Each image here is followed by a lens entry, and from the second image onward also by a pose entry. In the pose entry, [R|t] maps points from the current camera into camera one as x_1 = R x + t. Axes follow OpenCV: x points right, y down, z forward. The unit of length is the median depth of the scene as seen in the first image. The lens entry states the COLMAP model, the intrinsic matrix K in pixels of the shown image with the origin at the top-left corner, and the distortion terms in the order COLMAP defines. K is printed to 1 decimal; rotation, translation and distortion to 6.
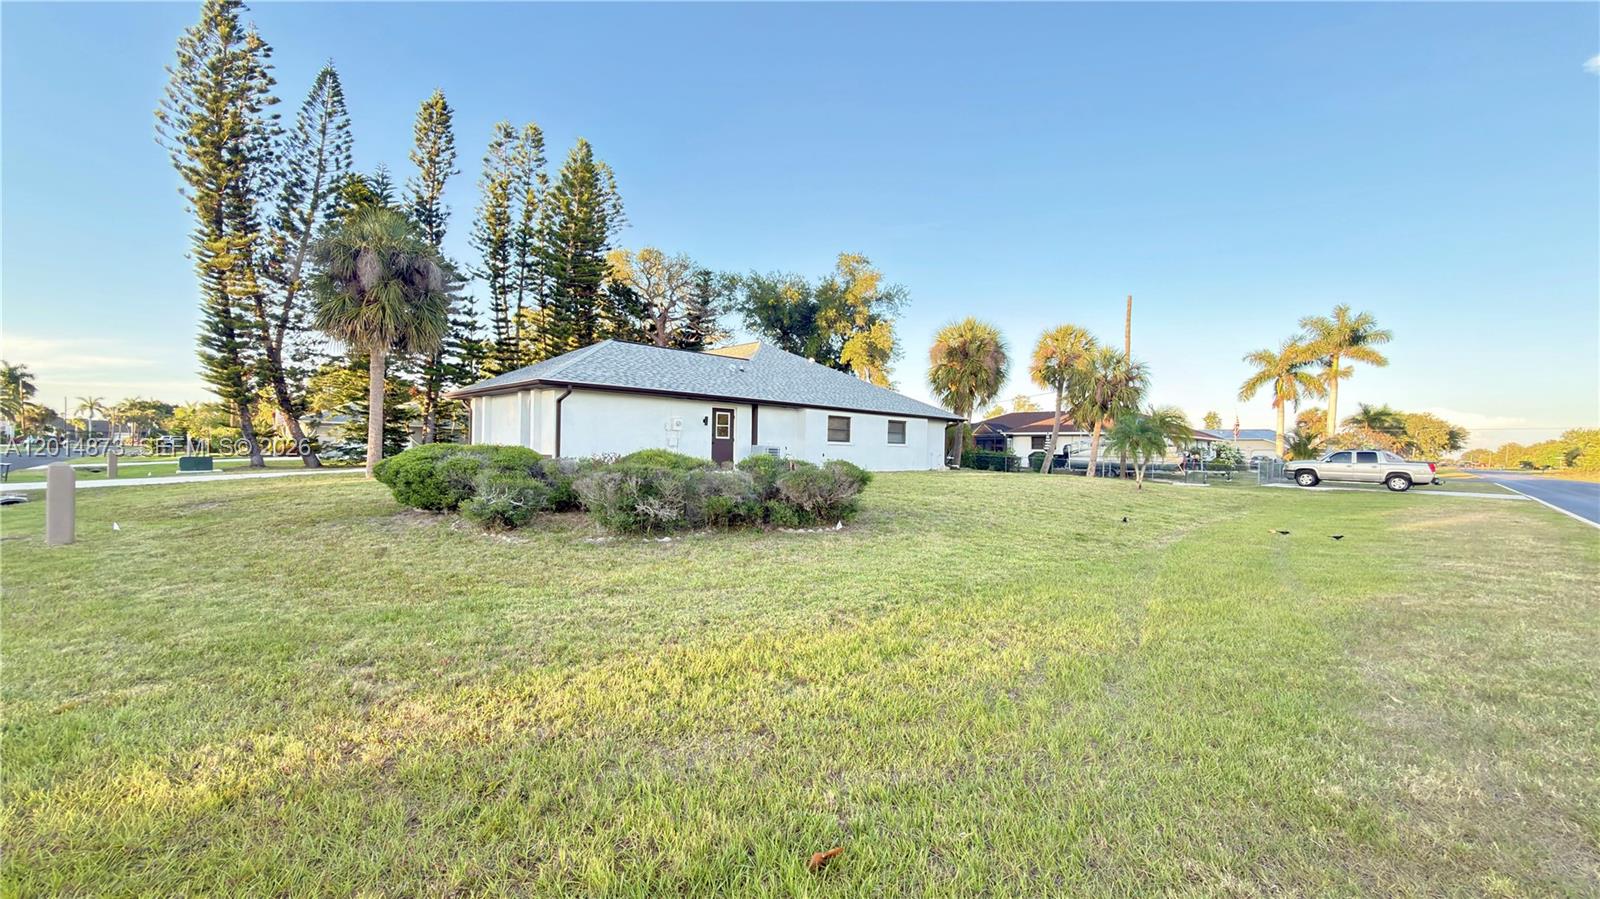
lens RADIAL K [[654.1, 0, 800.0], [0, 654.1, 449.5], [0, 0, 1]] dist [-0.001583, -0.000075]
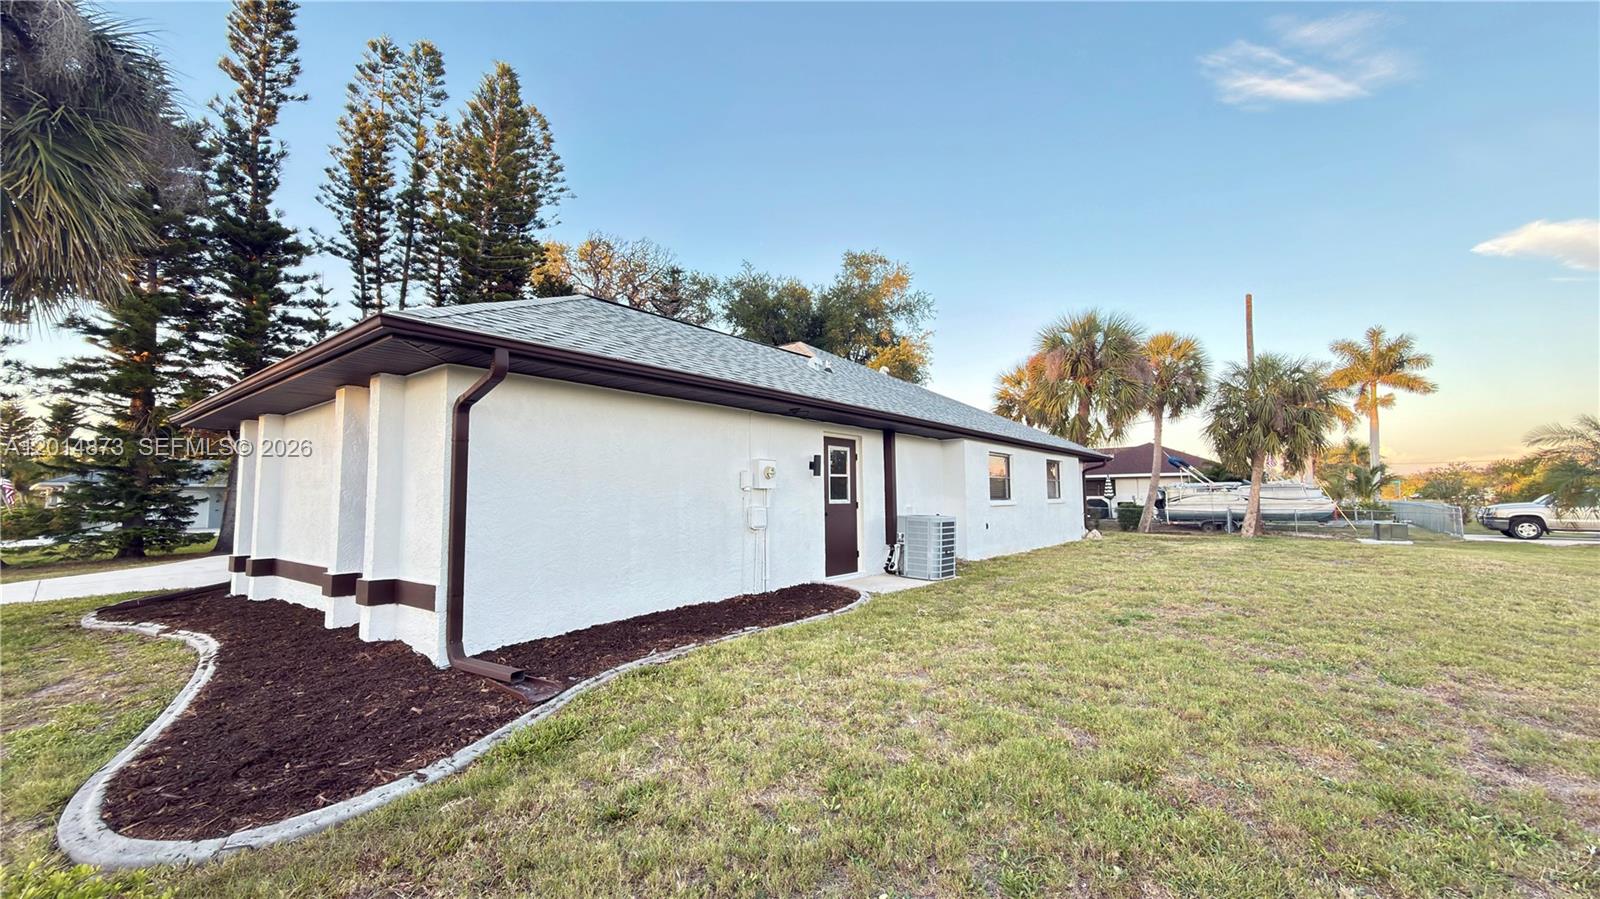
lens RADIAL K [[639.5, 0, 800.0], [0, 639.5, 449.5], [0, 0, 1]] dist [0.000829, -0.000050]
pose [[0.991293, -0.017372, 0.130526, -0.118301], [0.026805, 0.997126, -0.070862, -0.013657], [-0.128920, 0.073744, 0.988909, 0.323553]]
